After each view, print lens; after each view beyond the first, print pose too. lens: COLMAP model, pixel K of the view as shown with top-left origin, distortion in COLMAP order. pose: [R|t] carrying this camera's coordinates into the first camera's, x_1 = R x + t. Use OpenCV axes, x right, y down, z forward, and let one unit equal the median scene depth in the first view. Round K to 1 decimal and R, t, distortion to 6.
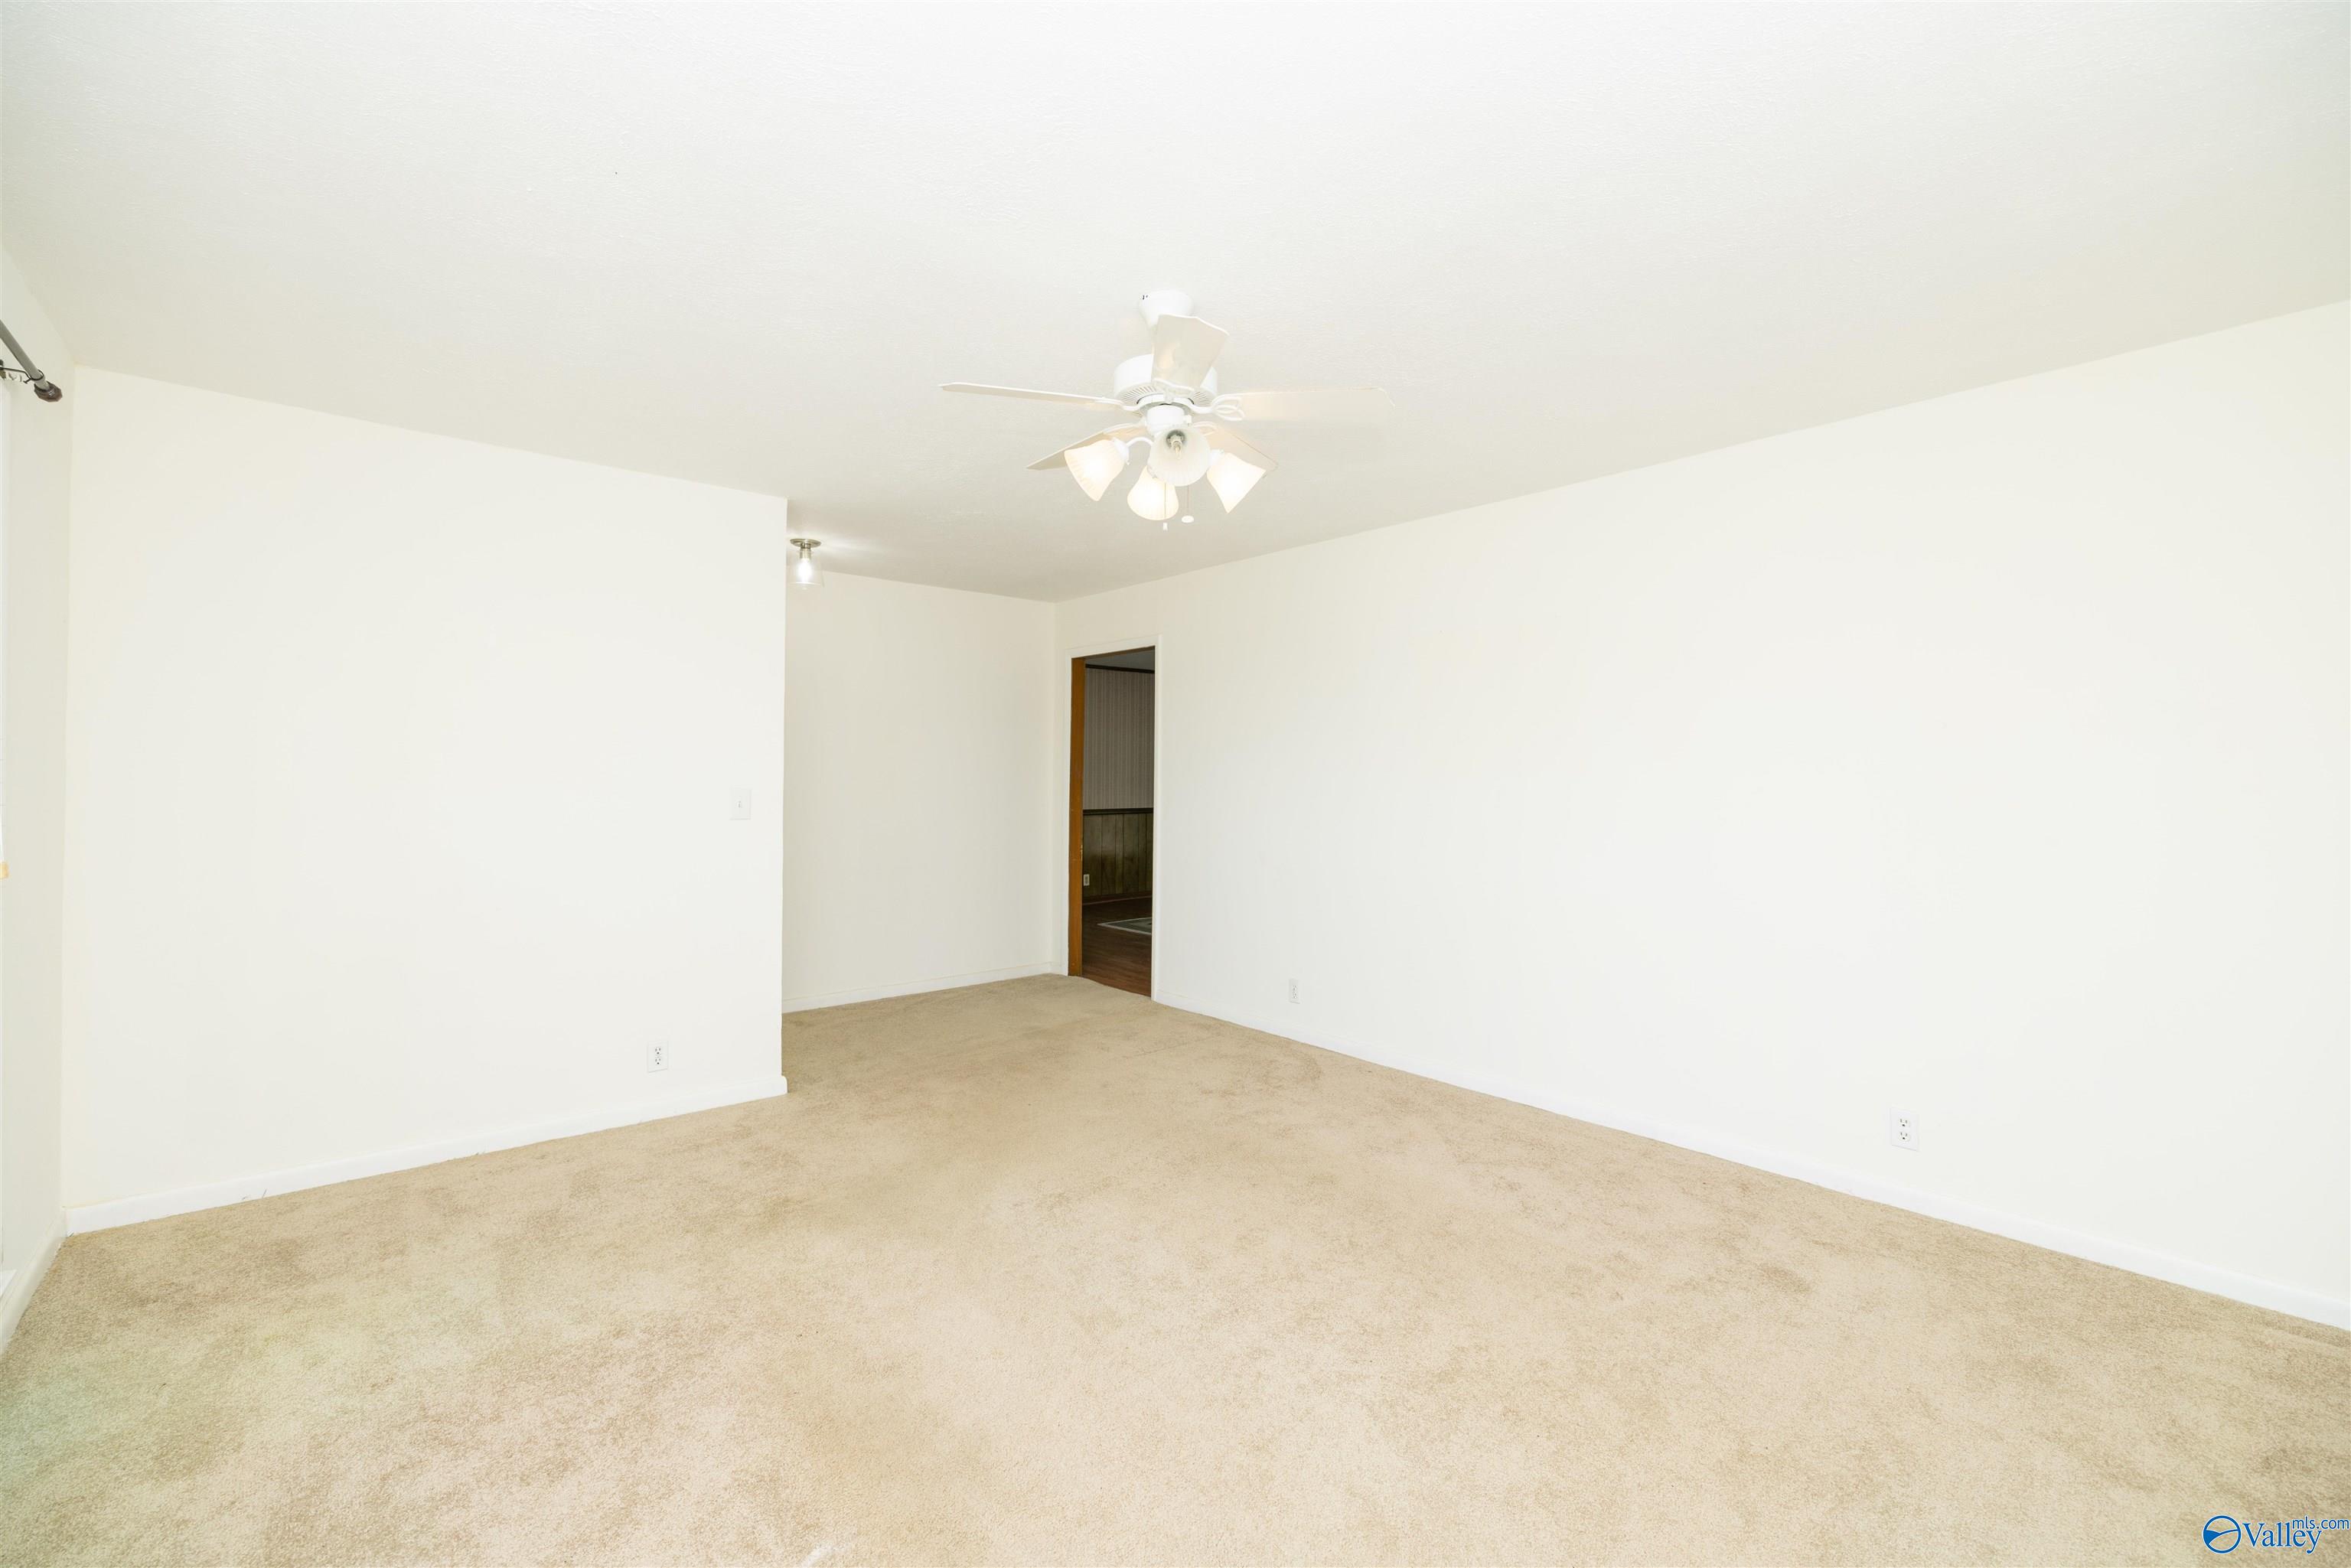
lens RADIAL K [[981.3, 0, 1178.2], [0, 981.3, 782.3], [0, 0, 1]] dist [0.000646, 0.000033]
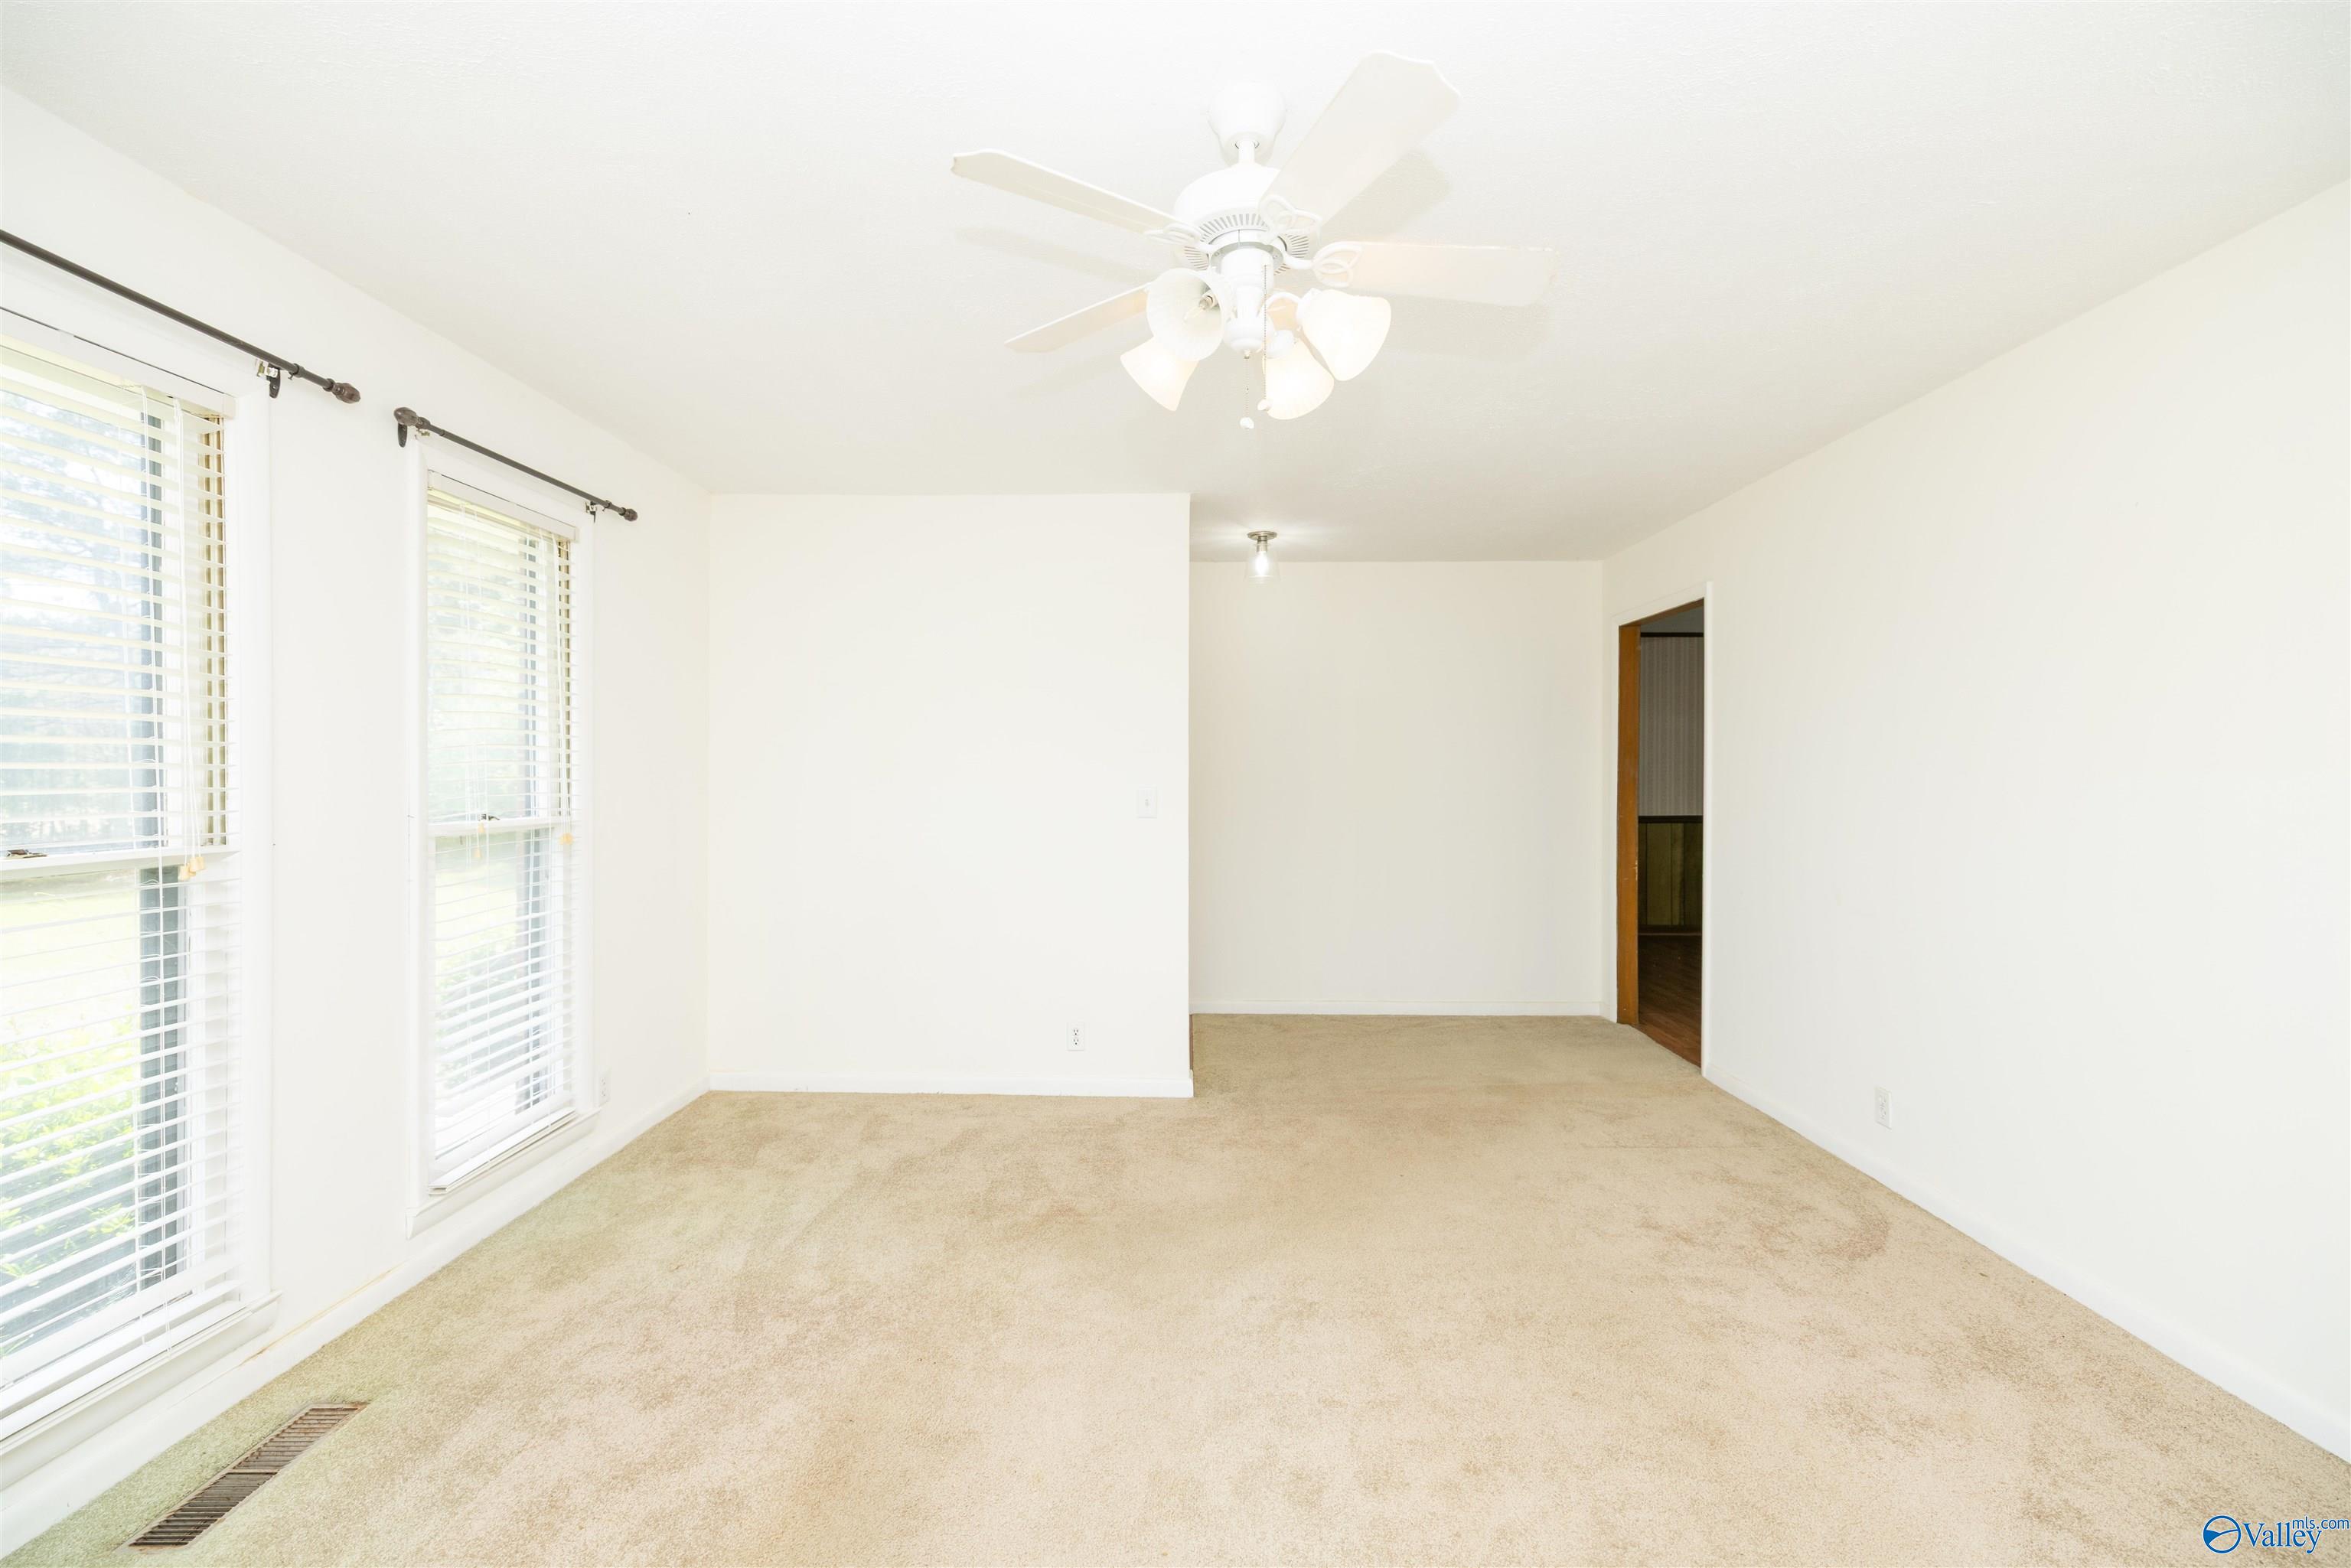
lens RADIAL K [[981.3, 0, 1175.9], [0, 981.3, 777.9], [0, 0, 1]] dist [0.000646, 0.000033]
pose [[0.742611, 0.000332, -0.669723, 0.234806], [-0.001473, 0.999998, -0.001138, -0.002306], [0.669722, 0.001831, 0.742610, 0.241071]]
